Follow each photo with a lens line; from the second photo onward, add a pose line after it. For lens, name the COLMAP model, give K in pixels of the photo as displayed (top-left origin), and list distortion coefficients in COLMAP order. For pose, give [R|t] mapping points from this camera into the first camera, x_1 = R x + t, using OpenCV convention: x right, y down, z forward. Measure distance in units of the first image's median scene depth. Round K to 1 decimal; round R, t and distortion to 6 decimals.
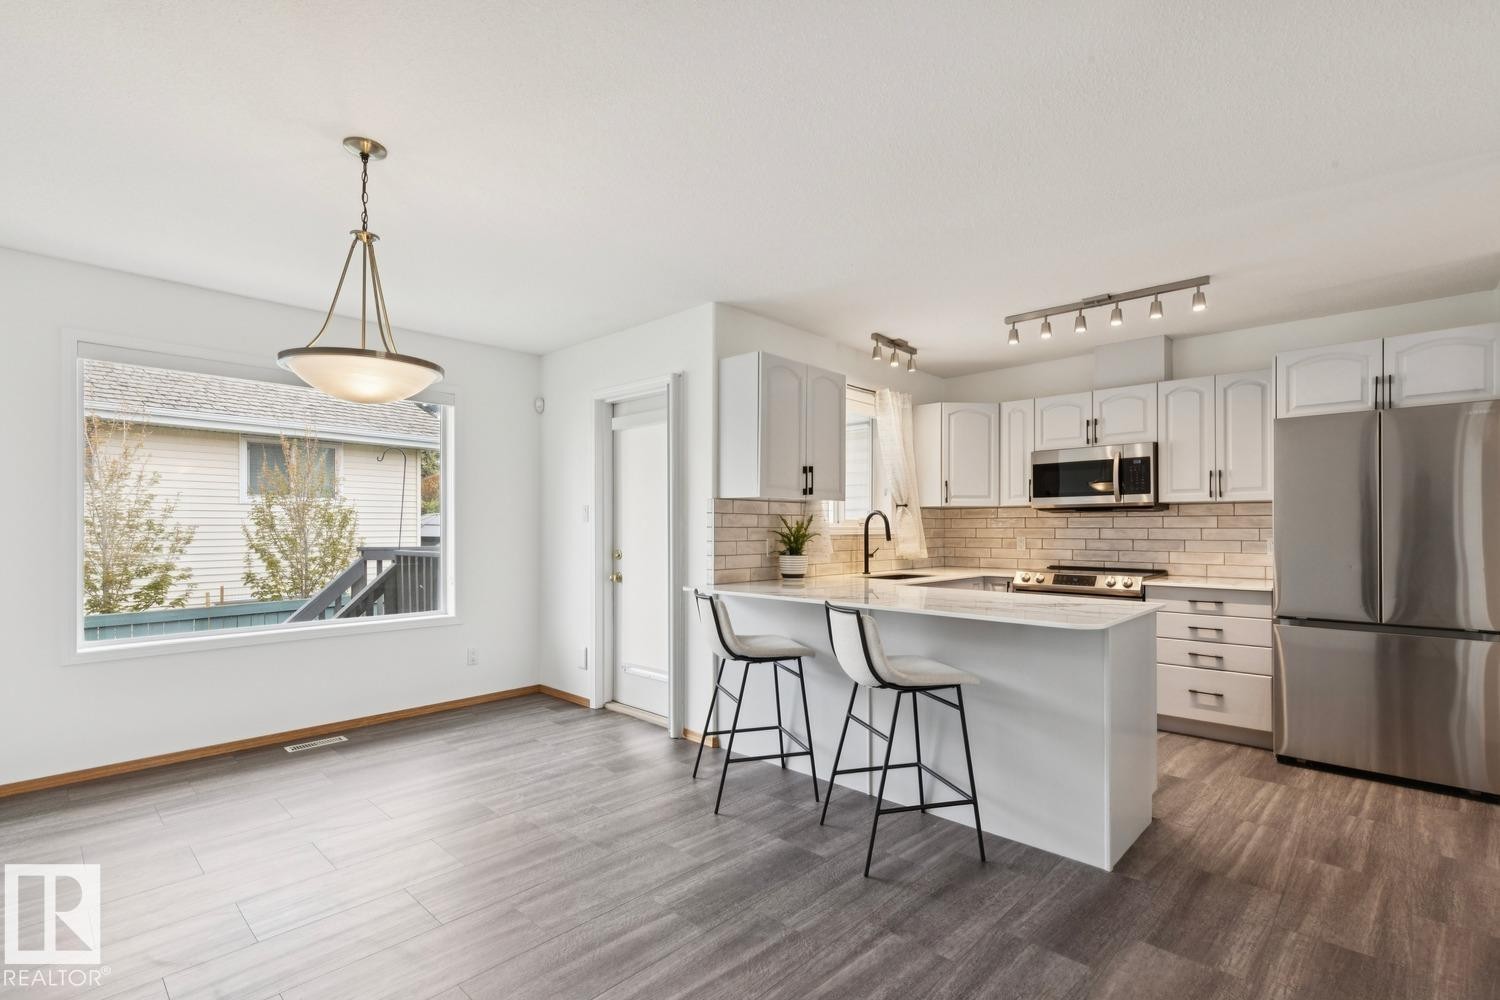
lens RADIAL K [[694.7, 0, 703.0], [0, 694.7, 521.0], [0, 0, 1]] dist [0.002535, 0.000077]
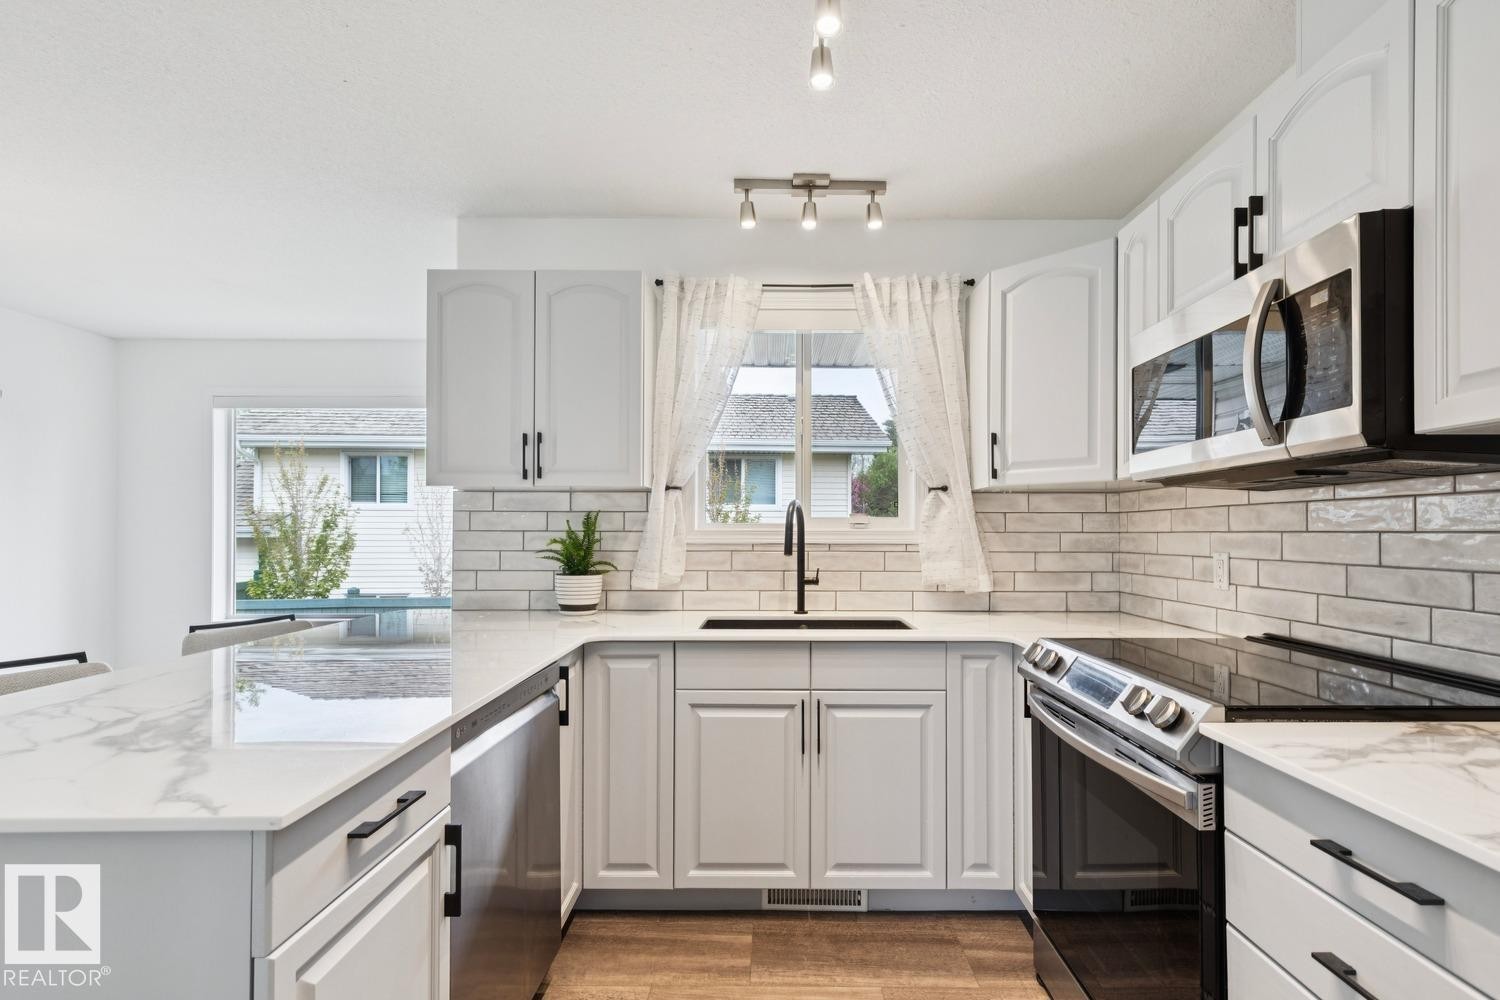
lens RADIAL K [[689.0, 0, 756.4], [0, 689.0, 526.2], [0, 0, 1]] dist [0.014029, -0.000975]
pose [[0.702957, -0.005998, -0.711207, 0.694296], [0.007550, 0.999971, -0.000971, 0.006661], [0.711192, -0.004687, 0.702982, 0.668524]]
